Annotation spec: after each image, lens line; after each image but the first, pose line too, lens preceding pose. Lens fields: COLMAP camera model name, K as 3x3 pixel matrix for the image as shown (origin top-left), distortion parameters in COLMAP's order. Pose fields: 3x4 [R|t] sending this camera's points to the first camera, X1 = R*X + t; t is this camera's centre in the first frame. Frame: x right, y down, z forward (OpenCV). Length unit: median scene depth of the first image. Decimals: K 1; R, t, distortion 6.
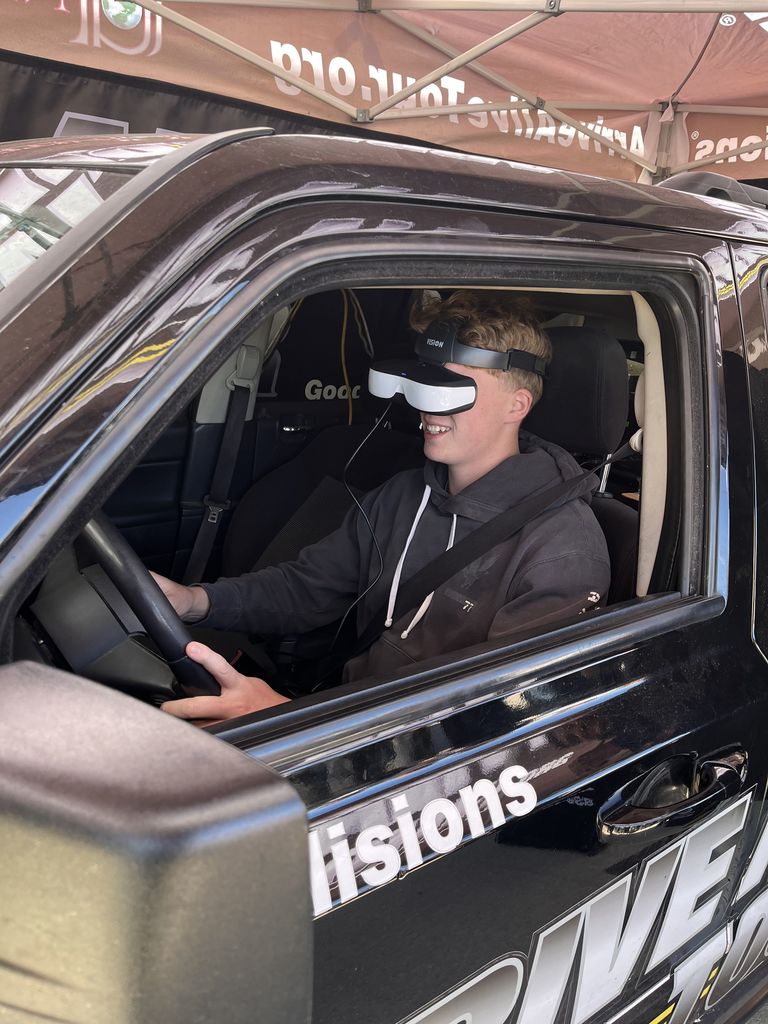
lens RADIAL K [[776.0, 0, 384.1], [0, 776.0, 520.8], [0, 0, 1]] dist [0.001023, -0.052114]
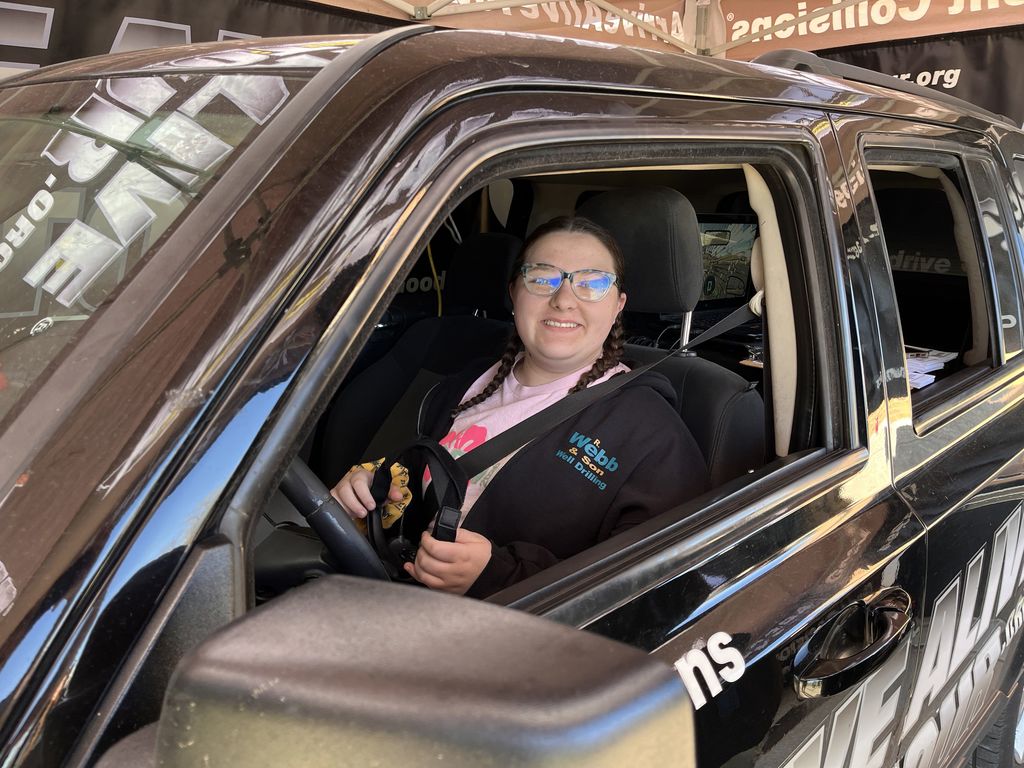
lens RADIAL K [[776.0, 0, 501.9], [0, 776.0, 380.7], [0, 0, 1]] dist [0.001023, -0.052114]
pose [[0.990987, -0.091720, 0.097634, -0.119790], [0.095427, 0.994856, -0.033992, -0.002205], [-0.094014, 0.043002, 0.994642, 0.005078]]
